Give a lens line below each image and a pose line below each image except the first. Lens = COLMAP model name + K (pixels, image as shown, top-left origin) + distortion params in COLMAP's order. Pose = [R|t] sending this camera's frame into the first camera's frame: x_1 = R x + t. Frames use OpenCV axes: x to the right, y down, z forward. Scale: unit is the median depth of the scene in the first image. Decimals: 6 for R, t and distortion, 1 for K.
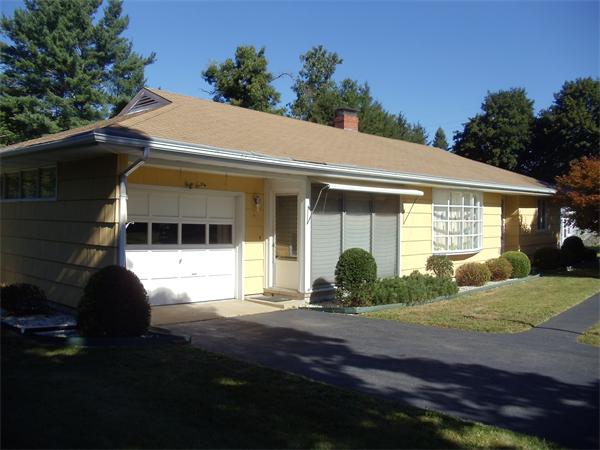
lens RADIAL K [[556.2, 0, 290.0], [0, 556.2, 225.3], [0, 0, 1]] dist [0.007465, -0.114729]
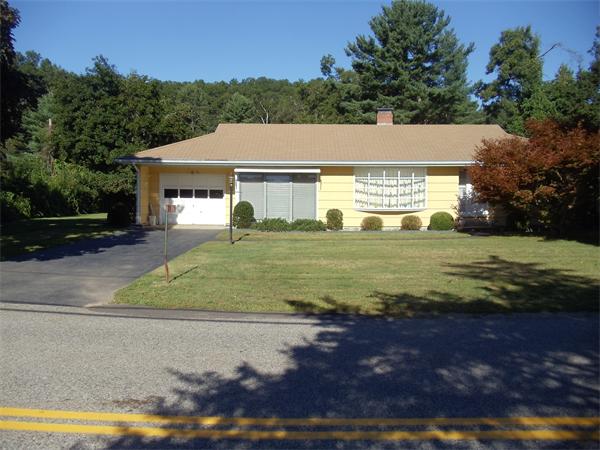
lens RADIAL K [[598.0, 0, 300.0], [0, 598.0, 225.0], [0, 0, 1]] dist [0.009932, 0.016021]
pose [[0.632122, 0.037753, -0.773949, 0.580492], [-0.004012, 0.998958, 0.045452, 0.008919], [0.774858, -0.025626, 0.631615, -0.067557]]
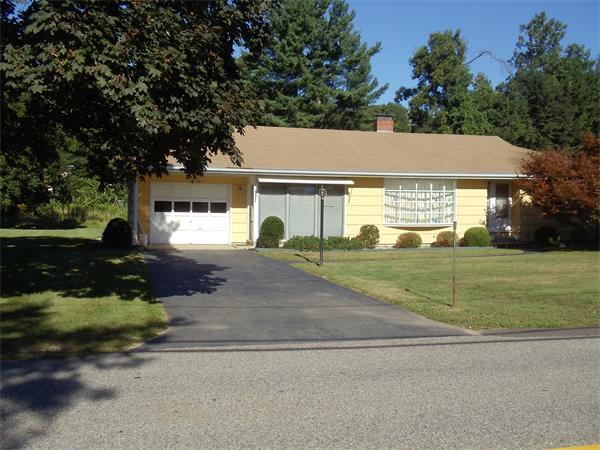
lens RADIAL K [[720.1, 0, 300.0], [0, 720.1, 225.0], [0, 0, 1]] dist [0.101301, -0.006440]
pose [[0.844201, 0.012730, -0.535875, 0.420751], [-0.005098, 0.999863, 0.015721, 0.010451], [0.536002, -0.010540, 0.844151, -0.259978]]
